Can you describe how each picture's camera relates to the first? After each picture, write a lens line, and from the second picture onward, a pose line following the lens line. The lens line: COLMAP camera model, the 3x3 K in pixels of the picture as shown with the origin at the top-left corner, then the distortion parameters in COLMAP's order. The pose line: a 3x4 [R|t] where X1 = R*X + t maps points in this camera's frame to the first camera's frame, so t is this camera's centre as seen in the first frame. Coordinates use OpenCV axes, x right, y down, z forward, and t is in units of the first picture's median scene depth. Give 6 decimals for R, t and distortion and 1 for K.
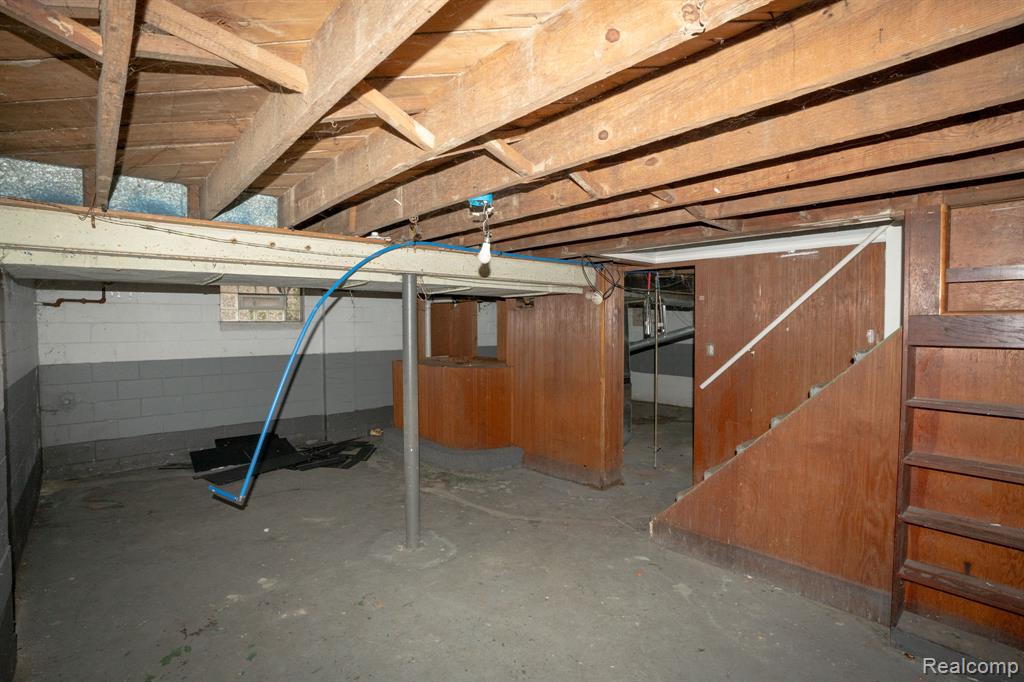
lens RADIAL K [[478.6, 0, 511.7], [0, 478.6, 343.6], [0, 0, 1]] dist [-0.048715, -0.000181]
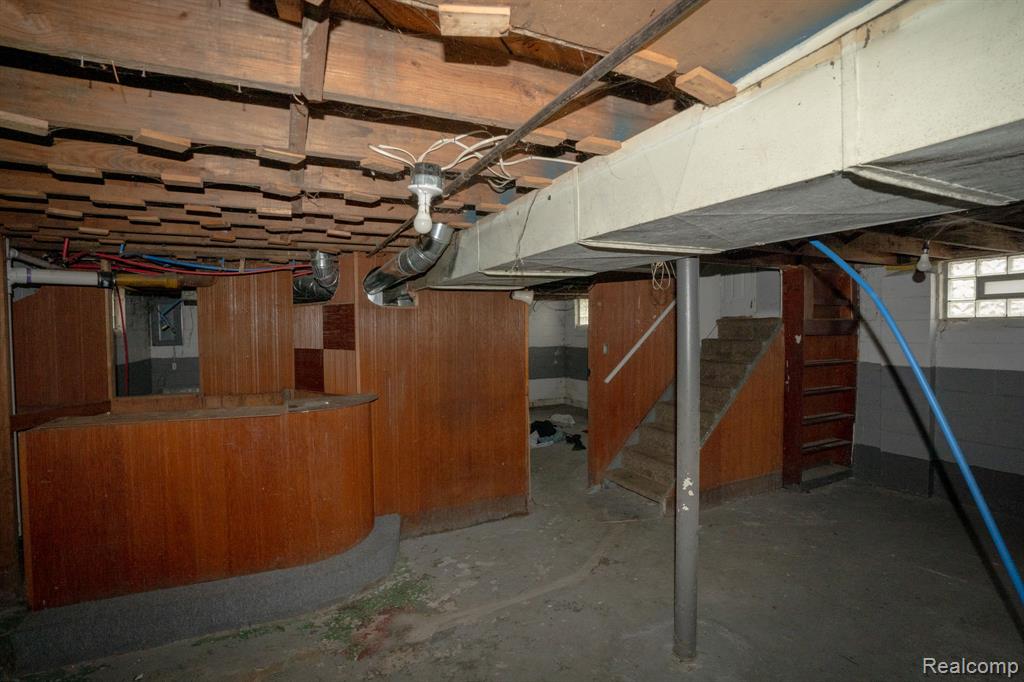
lens RADIAL K [[478.6, 0, 510.2], [0, 478.6, 335.4], [0, 0, 1]] dist [-0.048715, -0.000181]
pose [[0.295400, -0.011761, 0.955301, -0.651201], [0.051141, 0.998685, -0.003519, -0.023696], [-0.954004, 0.049894, 0.295613, 0.730566]]
